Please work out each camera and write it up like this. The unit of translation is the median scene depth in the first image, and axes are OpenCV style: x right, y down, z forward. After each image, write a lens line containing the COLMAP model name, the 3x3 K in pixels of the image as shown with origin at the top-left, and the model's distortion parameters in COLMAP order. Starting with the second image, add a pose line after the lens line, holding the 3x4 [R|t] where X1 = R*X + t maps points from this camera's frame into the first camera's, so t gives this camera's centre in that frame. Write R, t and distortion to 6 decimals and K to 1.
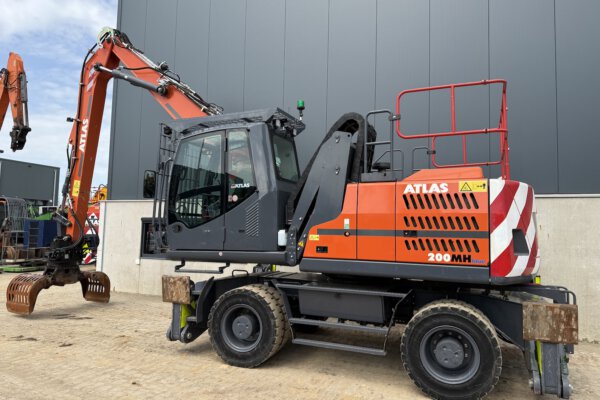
lens RADIAL K [[440.7, 0, 300.5], [0, 440.7, 190.9], [0, 0, 1]] dist [0.087747, -0.086859]
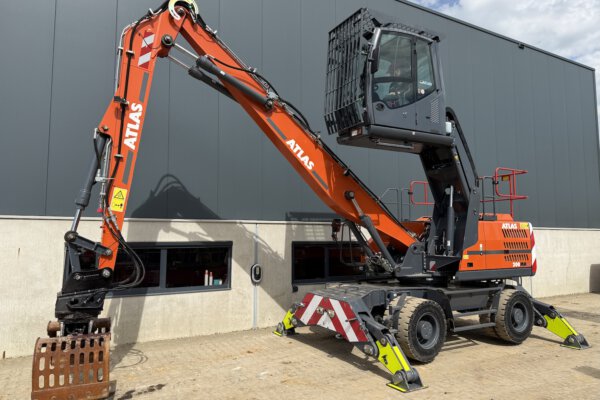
lens RADIAL K [[440.4, 0, 273.7], [0, 440.4, 201.2], [0, 0, 1]] dist [0.085317, -0.178865]
pose [[0.569165, 0.059298, 0.820082, -1.590108], [-0.061370, 0.997678, -0.029546, 0.004755], [-0.819930, -0.033512, 0.571482, 0.700430]]
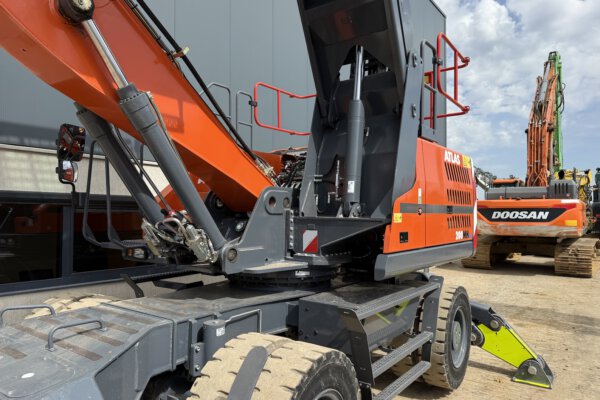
lens RADIAL K [[435.5, 0, 306.1], [0, 435.5, 200.7], [0, 0, 1]] dist [0.065095, -0.087487]
pose [[0.150070, 0.023219, 0.988403, -0.567483], [-0.080565, 0.996687, -0.011181, 0.102553], [-0.985387, -0.077952, 0.151443, 1.058019]]
